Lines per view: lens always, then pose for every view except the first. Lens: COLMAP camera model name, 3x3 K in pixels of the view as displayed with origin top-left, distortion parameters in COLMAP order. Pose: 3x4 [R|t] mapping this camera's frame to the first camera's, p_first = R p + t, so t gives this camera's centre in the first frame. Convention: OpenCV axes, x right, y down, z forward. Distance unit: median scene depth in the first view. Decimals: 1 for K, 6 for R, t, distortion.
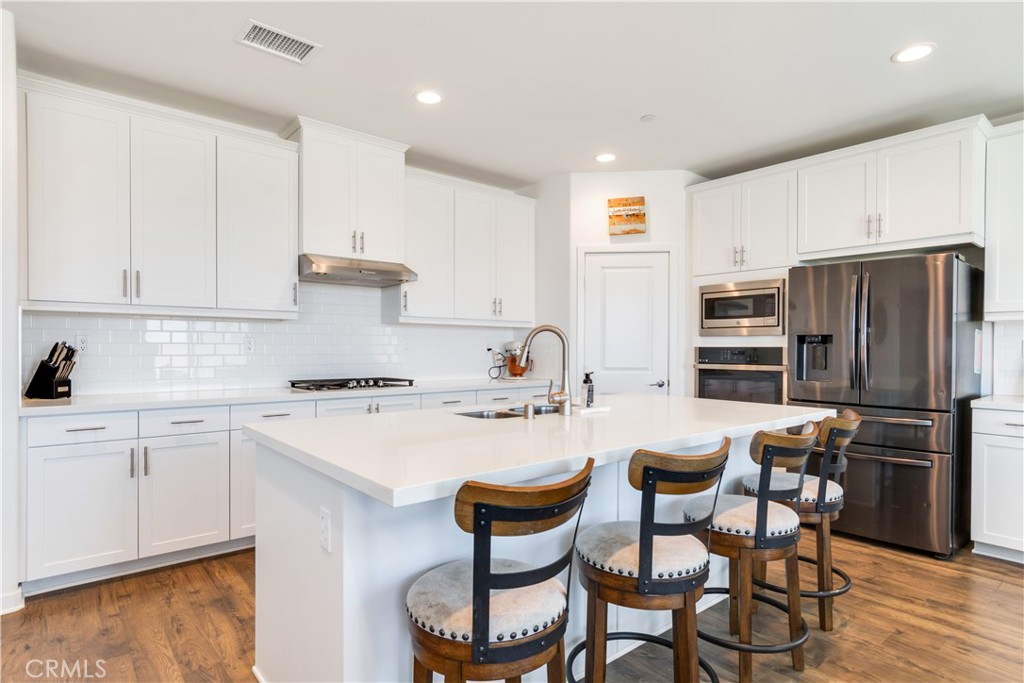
lens RADIAL K [[550.8, 0, 511.7], [0, 550.8, 323.7], [0, 0, 1]] dist [-0.001195, -0.000794]
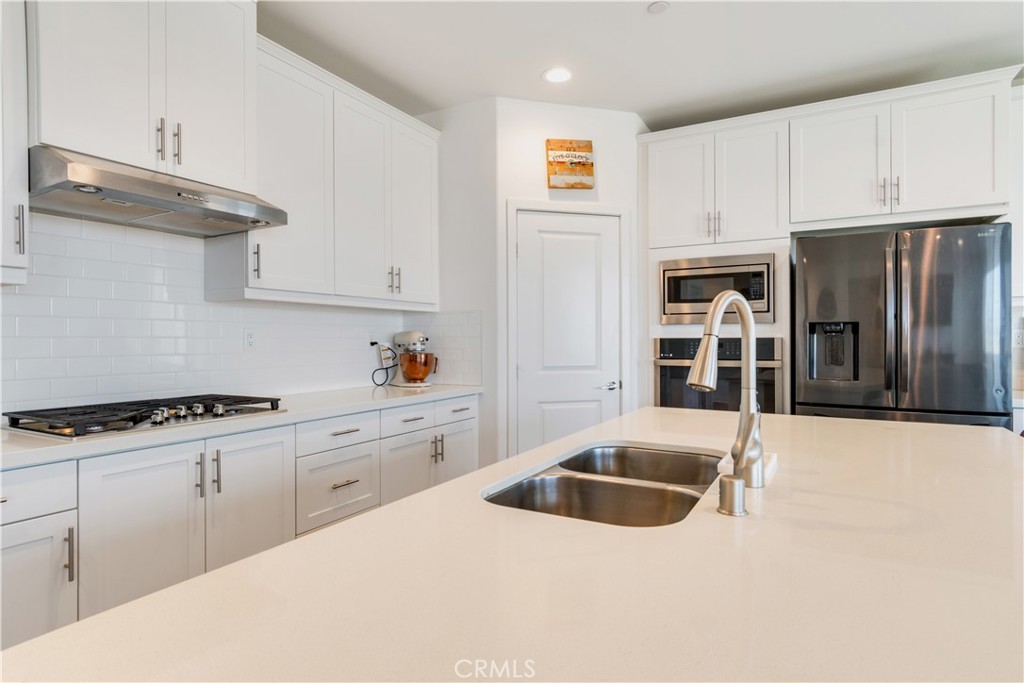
lens RADIAL K [[550.8, 0, 511.7], [0, 550.8, 323.7], [0, 0, 1]] dist [-0.001195, -0.000794]
pose [[0.935103, 0.003699, 0.354356, -0.136999], [-0.009172, 0.999863, 0.013765, 0.012761], [-0.354256, -0.016122, 0.935009, 0.338043]]
